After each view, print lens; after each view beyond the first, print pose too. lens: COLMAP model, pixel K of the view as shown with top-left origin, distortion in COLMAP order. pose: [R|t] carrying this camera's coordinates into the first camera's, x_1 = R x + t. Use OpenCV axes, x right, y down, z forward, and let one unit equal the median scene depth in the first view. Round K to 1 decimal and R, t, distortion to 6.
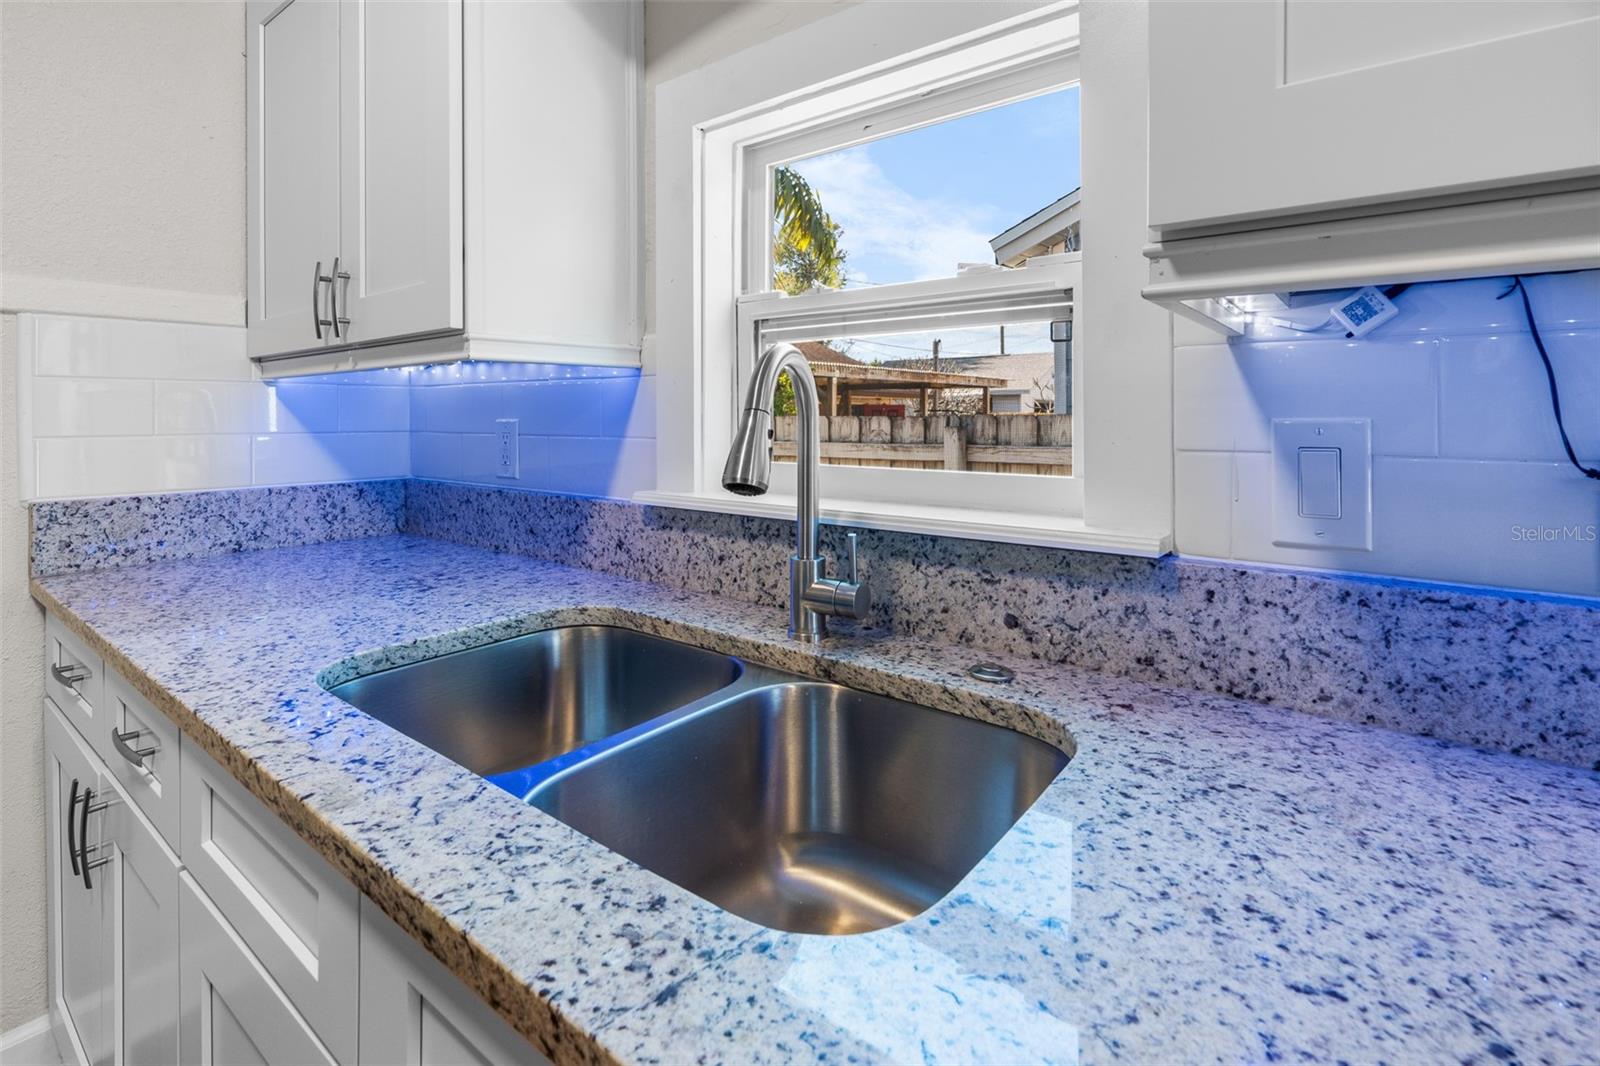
lens RADIAL K [[748.2, 0, 791.1], [0, 748.2, 524.1], [0, 0, 1]] dist [-0.001233, 0.000690]
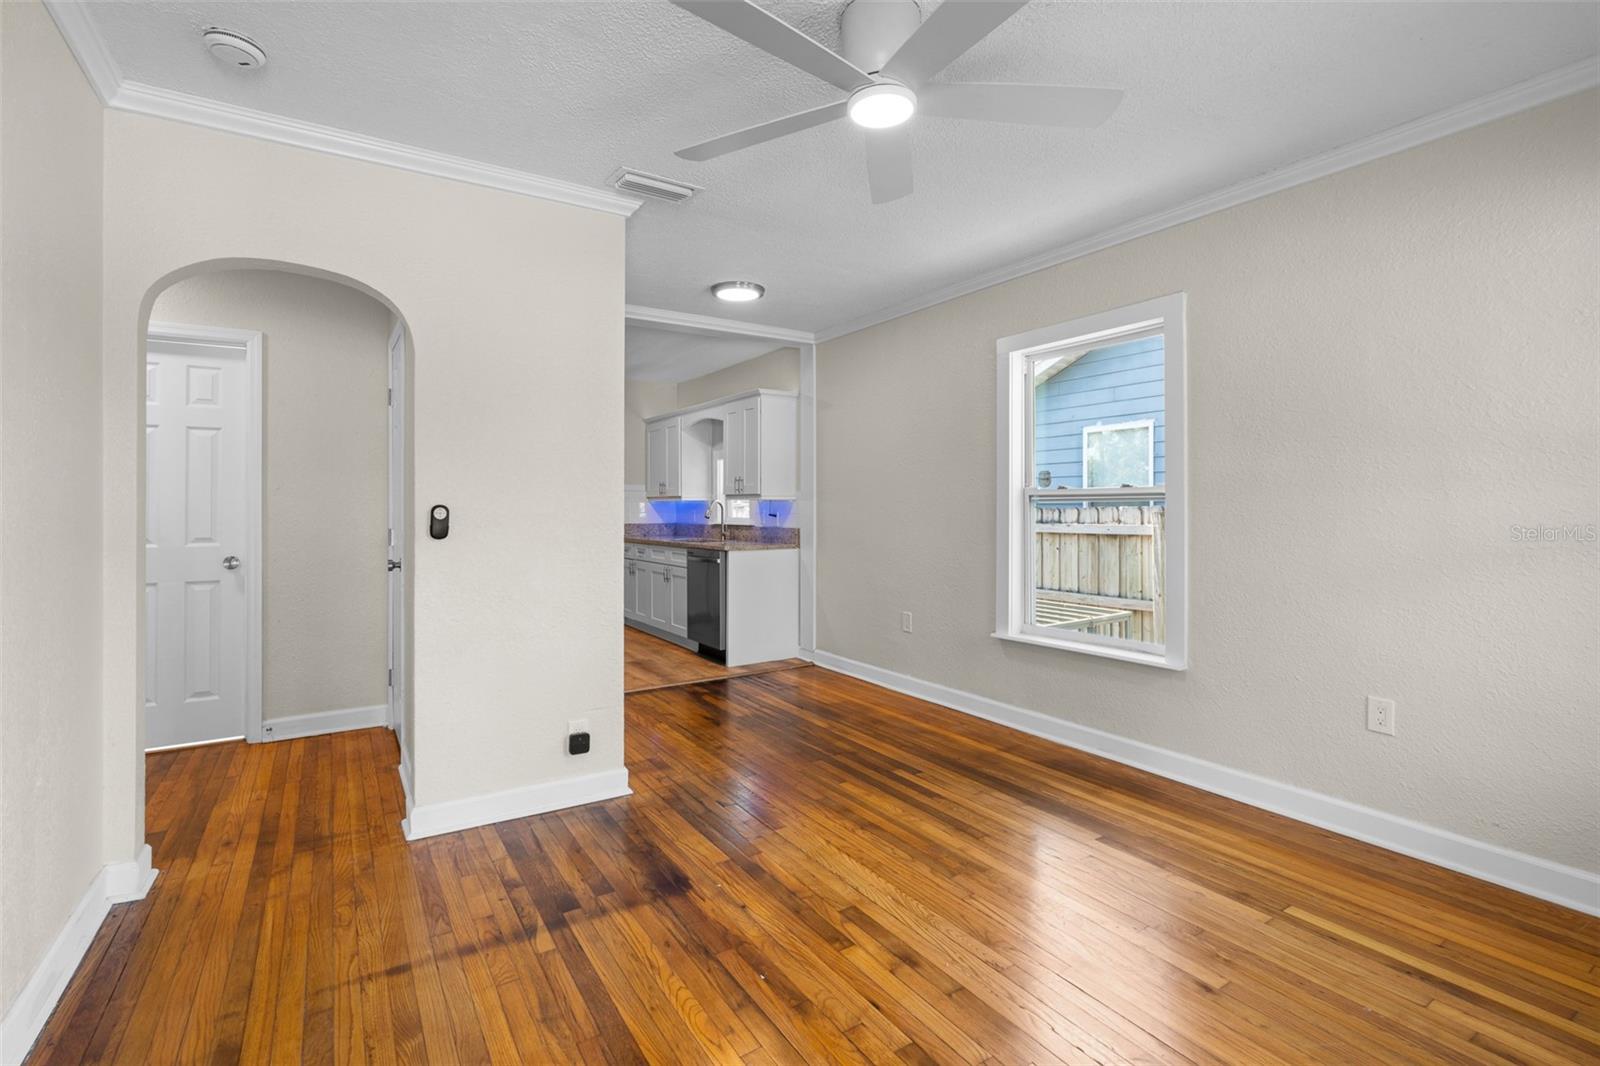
lens RADIAL K [[726.0, 0, 795.8], [0, 726.0, 516.0], [0, 0, 1]] dist [-0.000884, 0.000247]
pose [[0.941971, 0.002390, -0.335685, 2.830642], [-0.045918, 0.991493, -0.121793, 0.676328], [0.332538, 0.130140, 0.934068, -4.878799]]
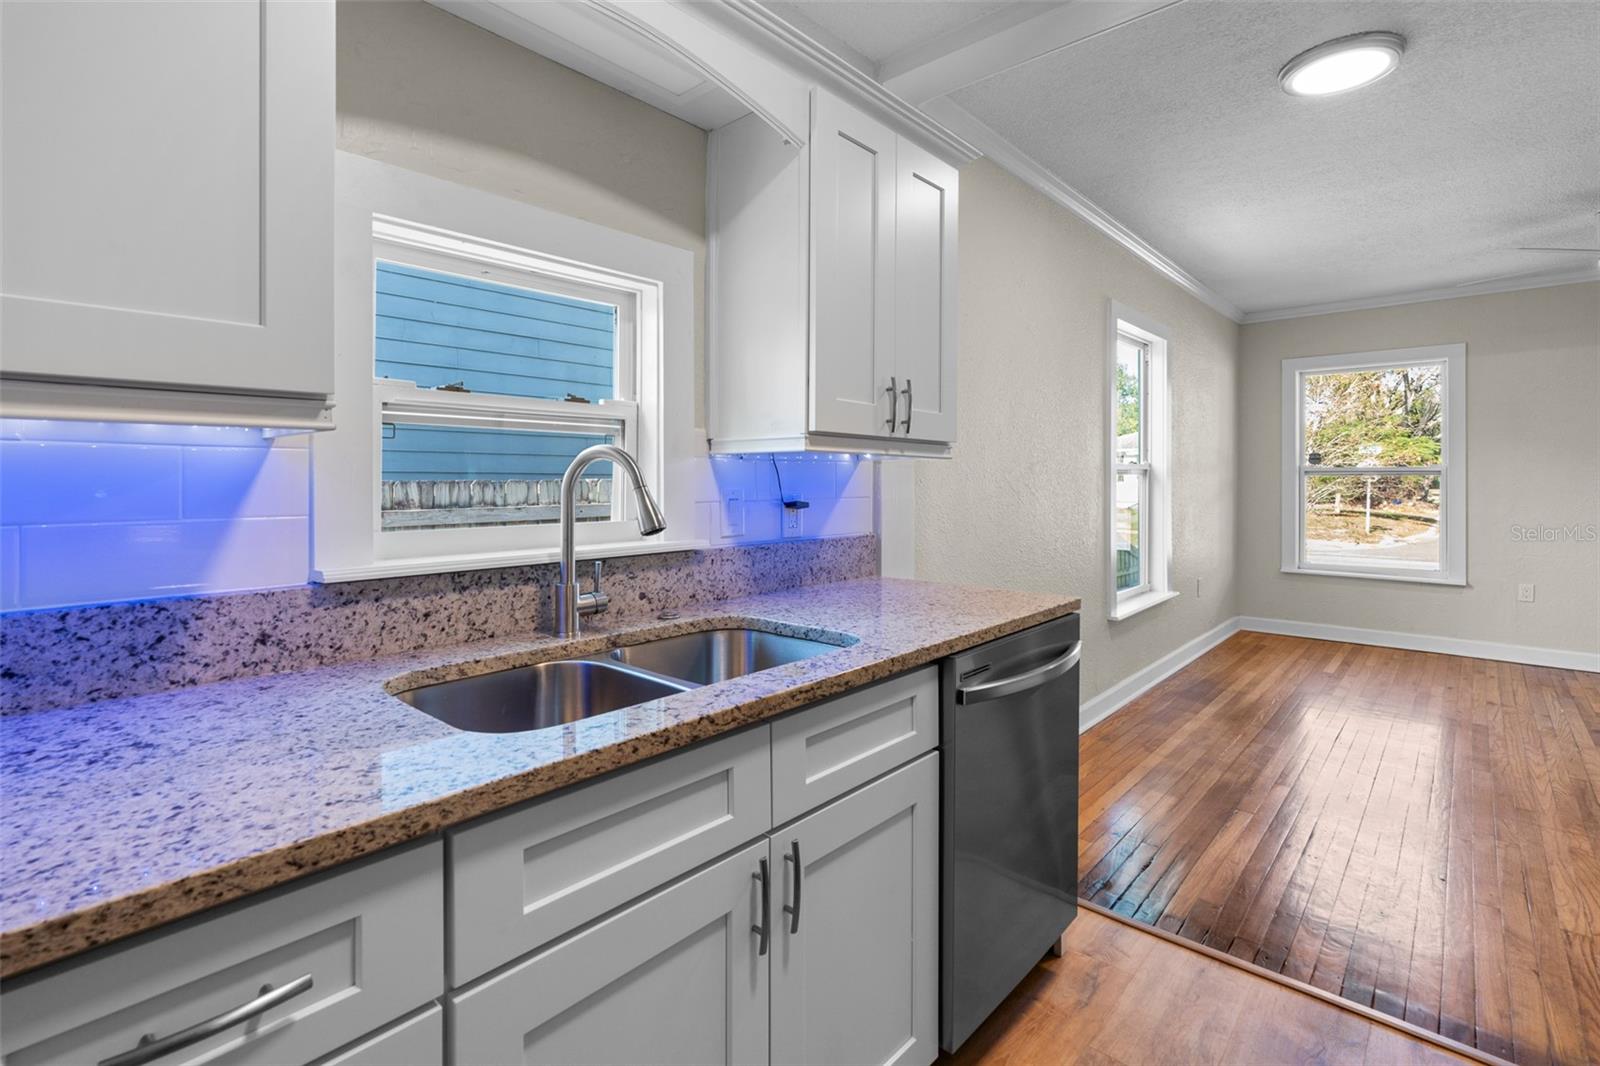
lens RADIAL K [[742.6, 0, 802.3], [0, 742.6, 477.6], [0, 0, 1]] dist [0.003423, 0.000828]
pose [[0.071009, 0.002291, 0.997473, -1.213491], [0.140247, 0.990041, -0.012258, -0.070060], [-0.987567, 0.140763, 0.069980, 0.313169]]
